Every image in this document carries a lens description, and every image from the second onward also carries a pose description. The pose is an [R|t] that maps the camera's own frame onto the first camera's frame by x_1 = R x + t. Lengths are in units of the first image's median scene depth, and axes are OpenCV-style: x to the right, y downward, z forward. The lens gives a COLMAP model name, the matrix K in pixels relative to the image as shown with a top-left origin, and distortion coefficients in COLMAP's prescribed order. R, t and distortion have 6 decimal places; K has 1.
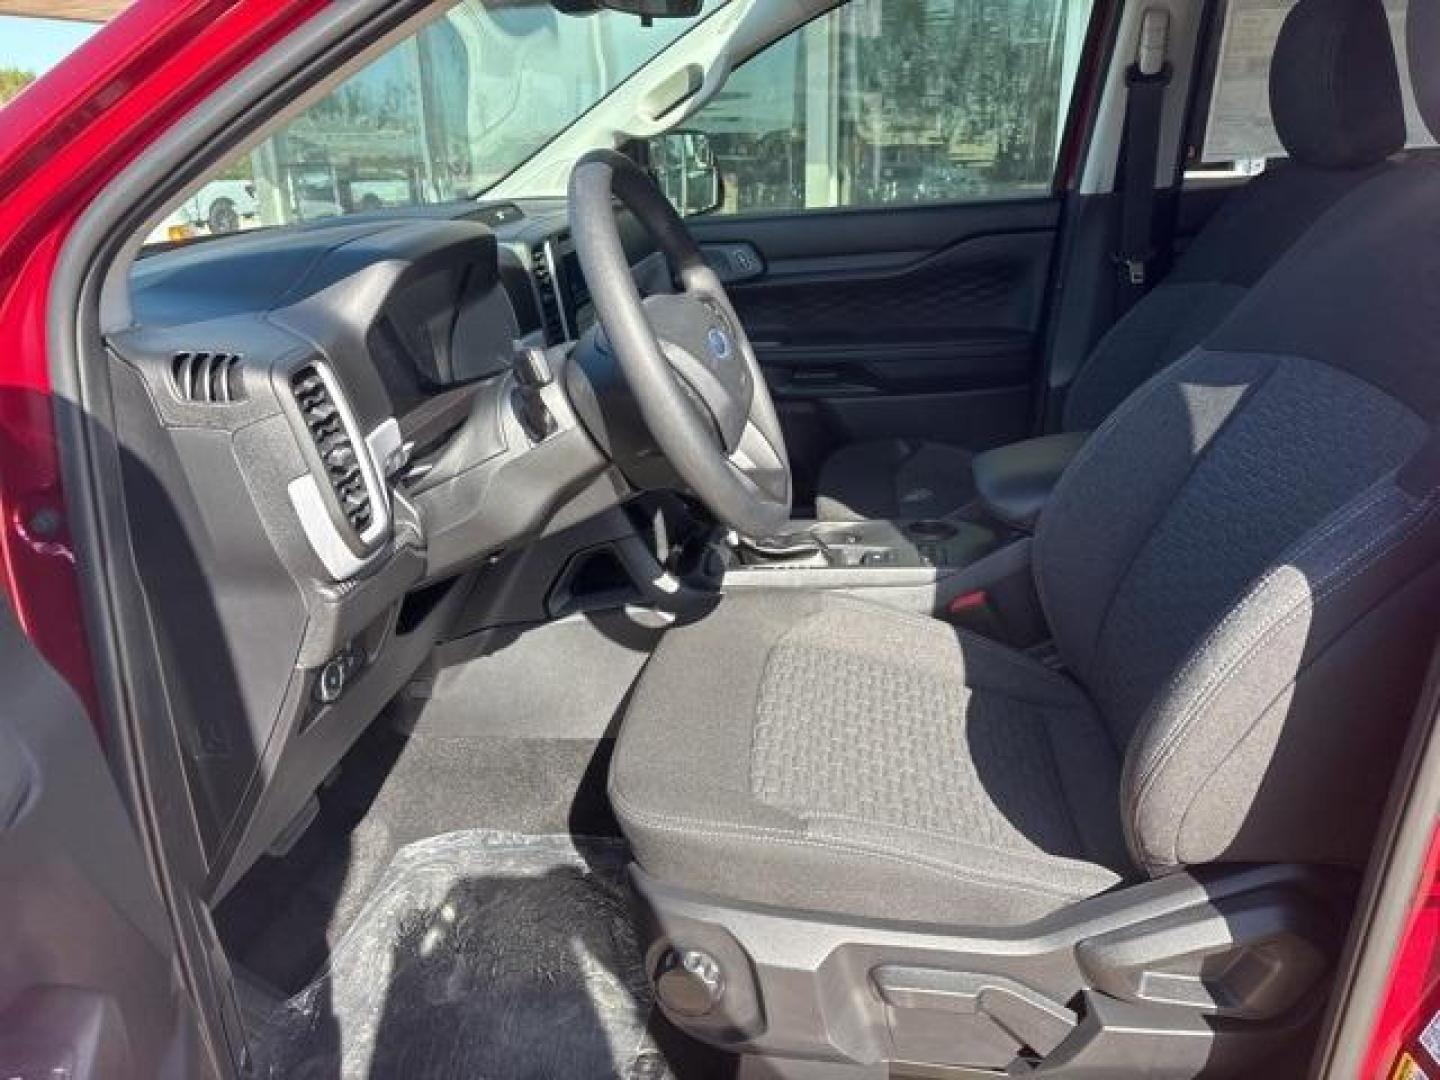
lens RADIAL K [[1082.6, 0, 727.7], [0, 1082.6, 515.8], [0, 0, 1]] dist [0.070455, -0.092907]
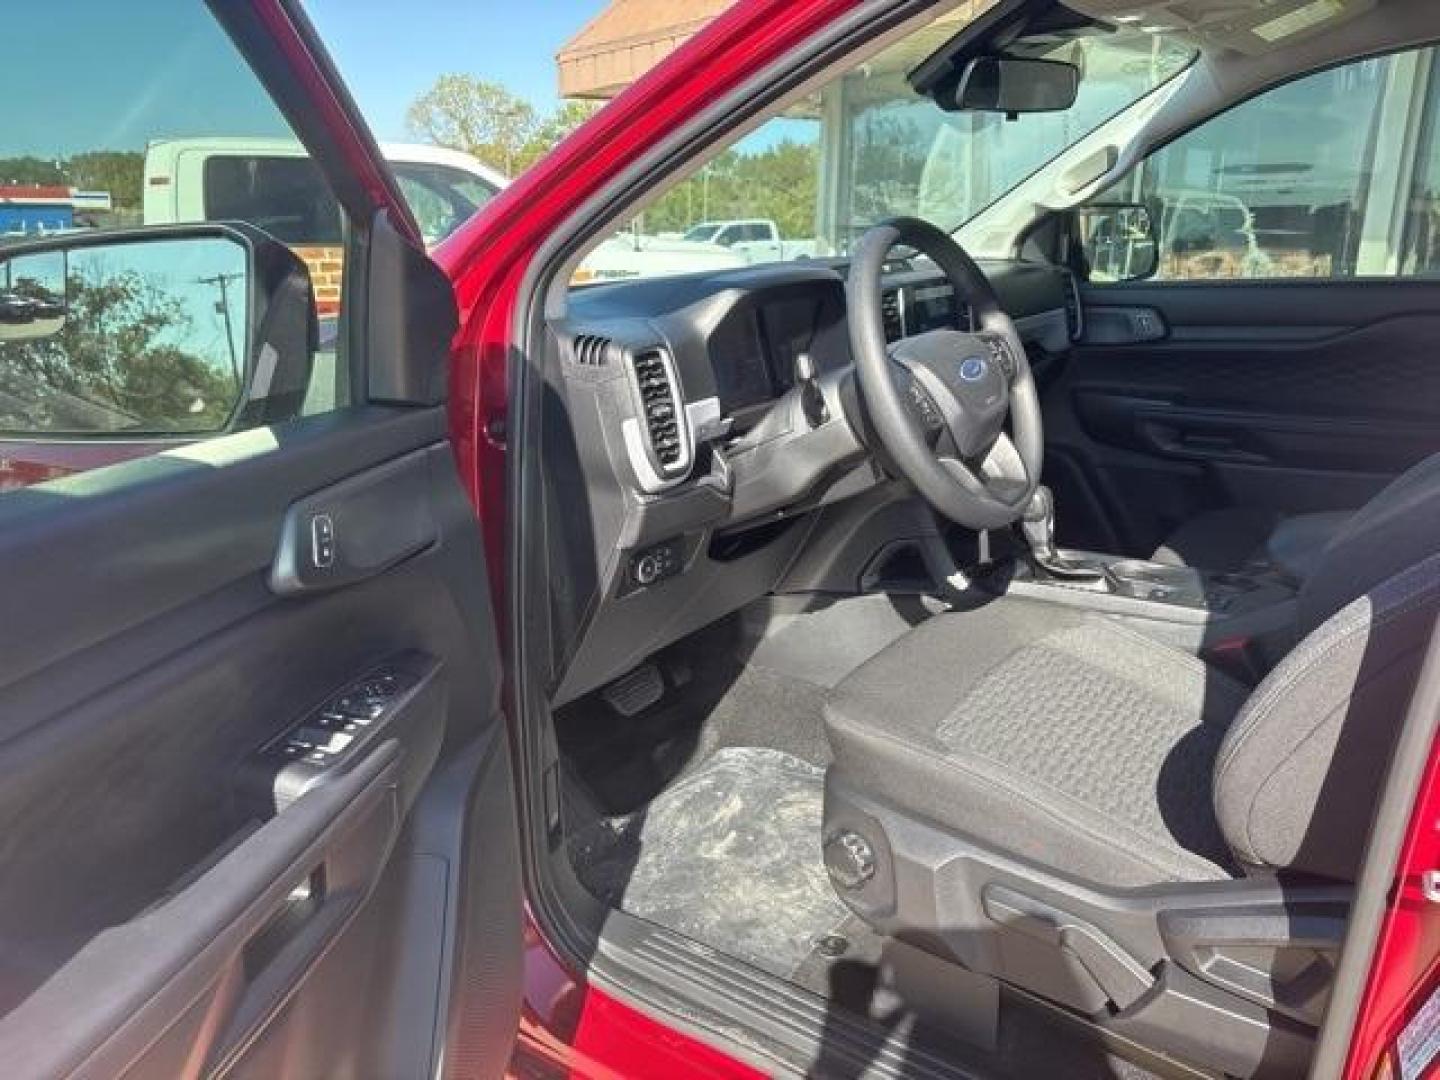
lens RADIAL K [[1067.4, 0, 718.6], [0, 1067.4, 474.9], [0, 0, 1]] dist [0.115972, -0.165020]
pose [[0.879138, 0.136320, -0.456655, 0.334864], [-0.176898, 0.983102, -0.047084, 0.073186], [0.442520, 0.122175, 0.888397, -0.227062]]
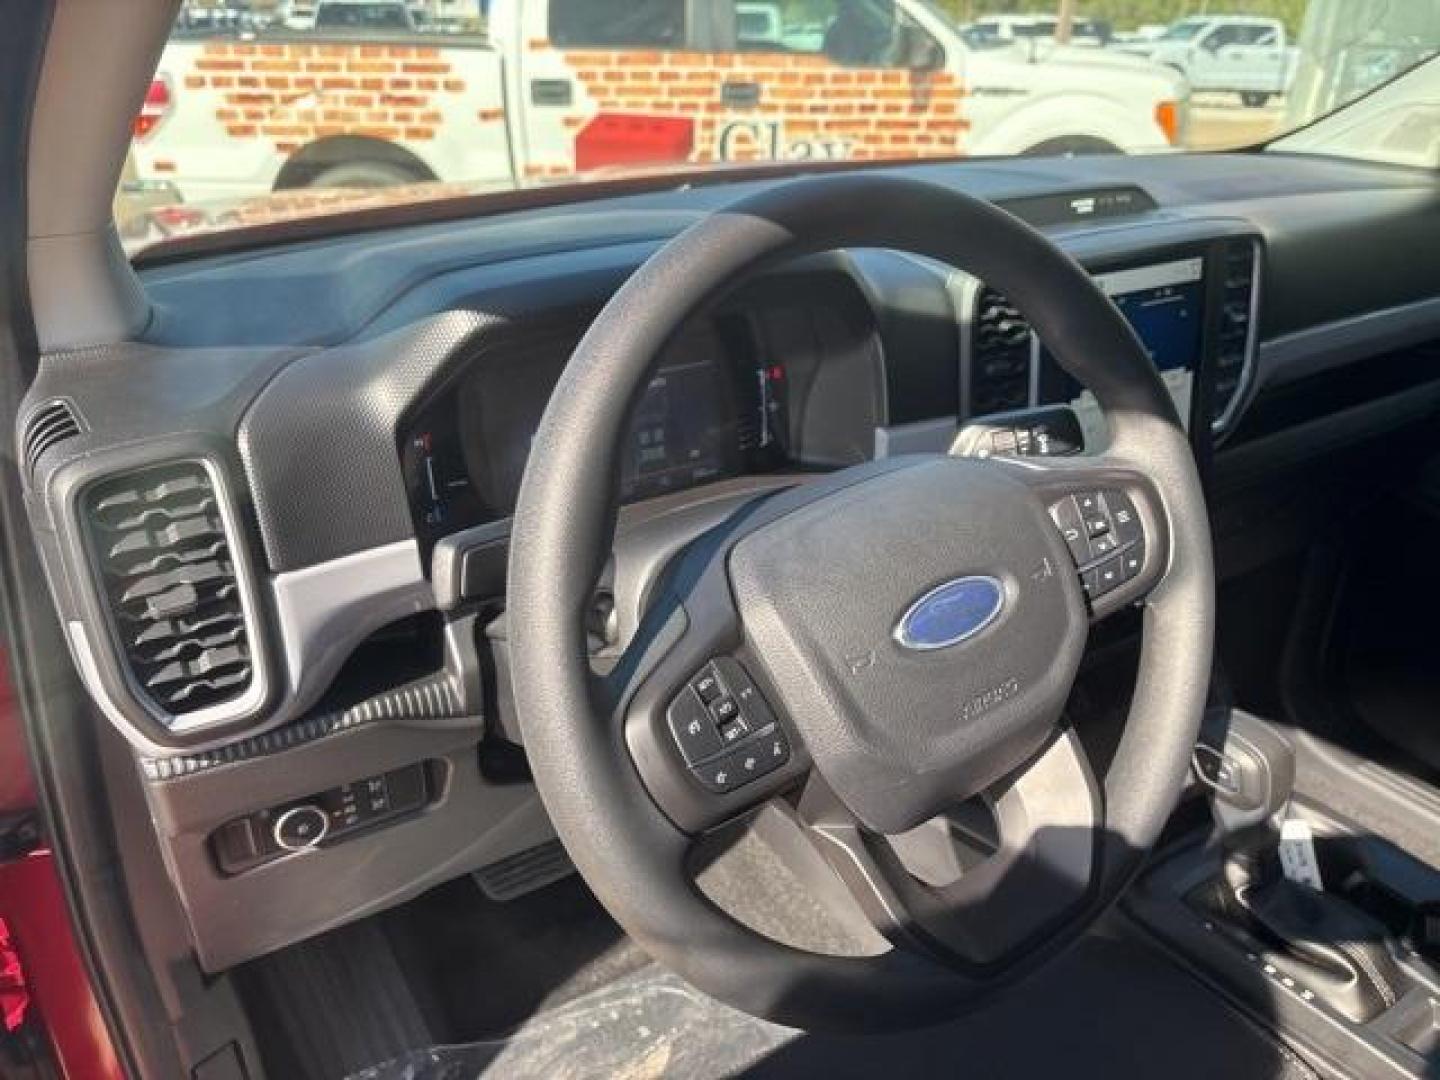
lens RADIAL K [[1095.1, 0, 720.0], [0, 1095.1, 540.0], [0, 0, 1]] dist [0.036190, -0.031391]
pose [[0.617768, 0.380227, -0.688324, 0.261602], [-0.287606, 0.923933, 0.252251, -0.298804], [0.731878, 0.042134, 0.680132, 0.639338]]
